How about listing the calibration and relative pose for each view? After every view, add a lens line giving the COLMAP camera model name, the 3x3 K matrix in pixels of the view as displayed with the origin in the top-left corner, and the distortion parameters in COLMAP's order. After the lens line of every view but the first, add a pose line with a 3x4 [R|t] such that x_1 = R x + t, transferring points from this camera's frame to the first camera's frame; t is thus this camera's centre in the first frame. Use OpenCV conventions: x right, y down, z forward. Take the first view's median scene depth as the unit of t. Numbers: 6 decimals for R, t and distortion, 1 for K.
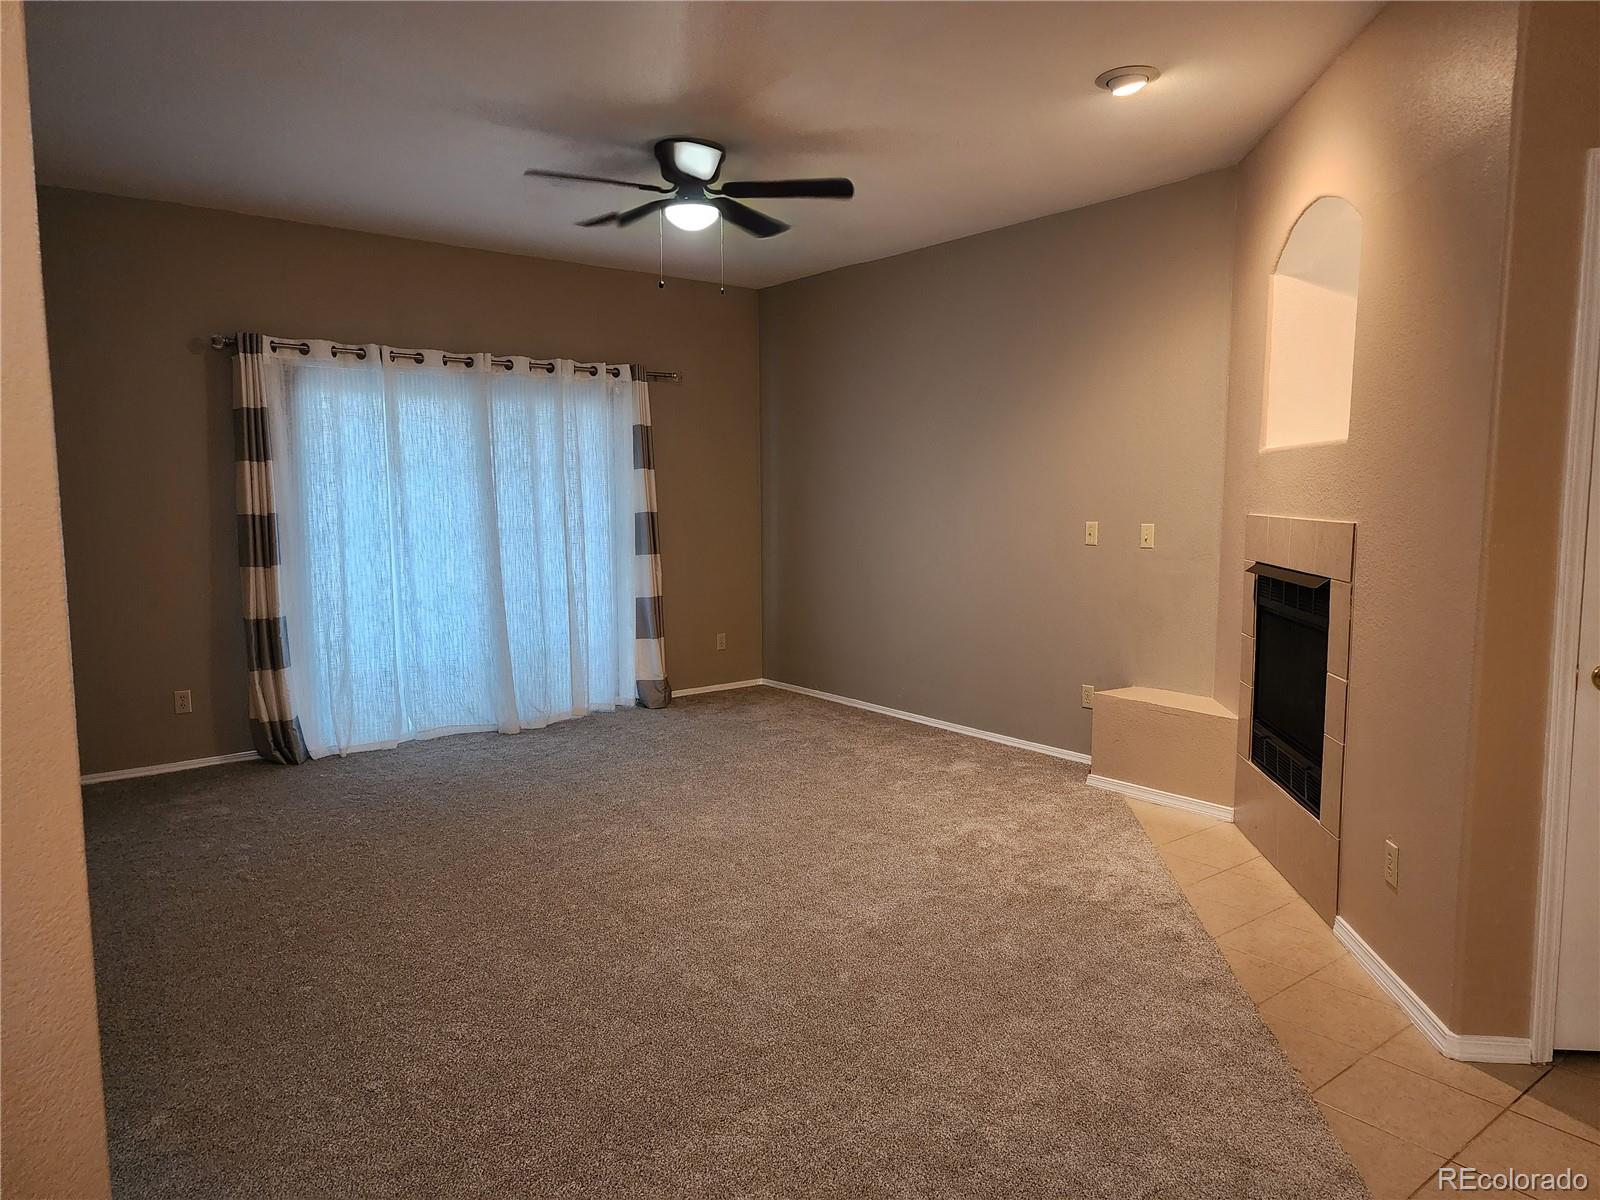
lens RADIAL K [[1055.9, 0, 798.1], [0, 1055.9, 595.8], [0, 0, 1]] dist [0.040737, -0.025200]
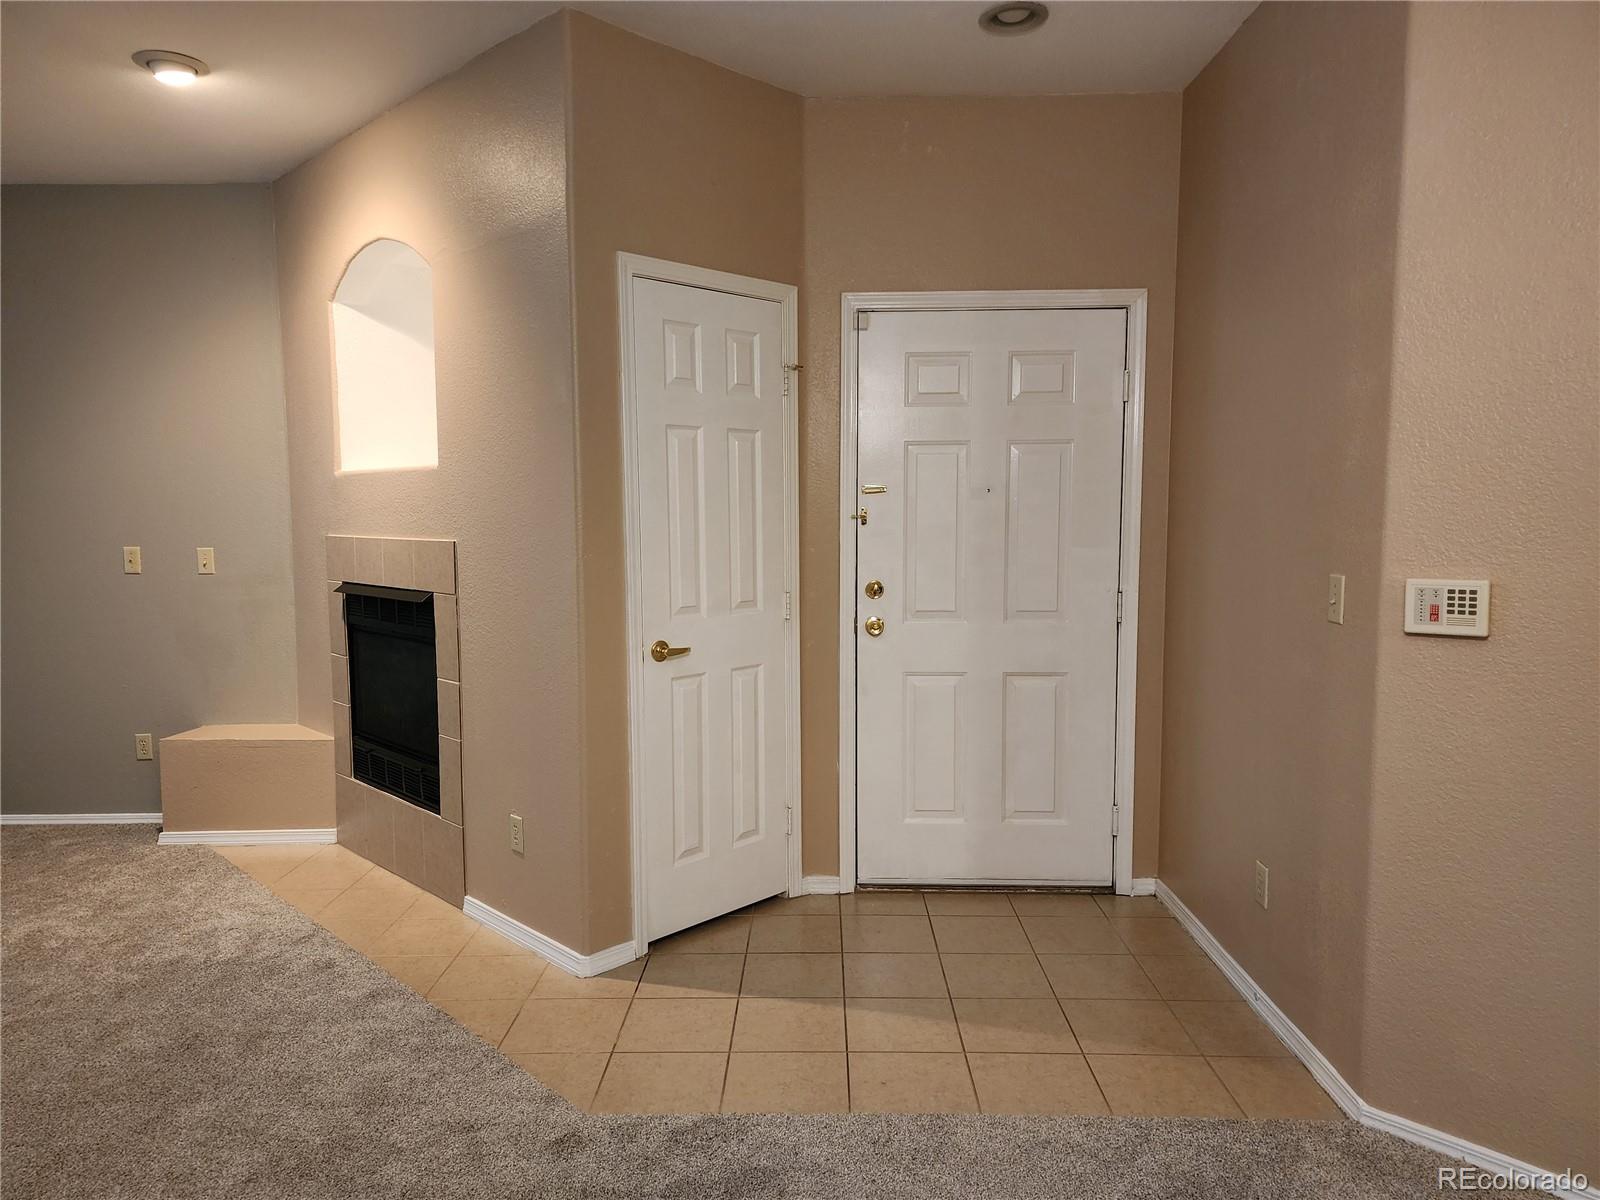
lens RADIAL K [[1055.9, 0, 811.7], [0, 1055.9, 597.0], [0, 0, 1]] dist [0.040737, -0.025200]
pose [[0.628512, -0.064515, 0.775120, -0.102967], [0.080252, 0.996614, 0.017877, 0.000291], [-0.773649, 0.050968, 0.631561, 0.013664]]
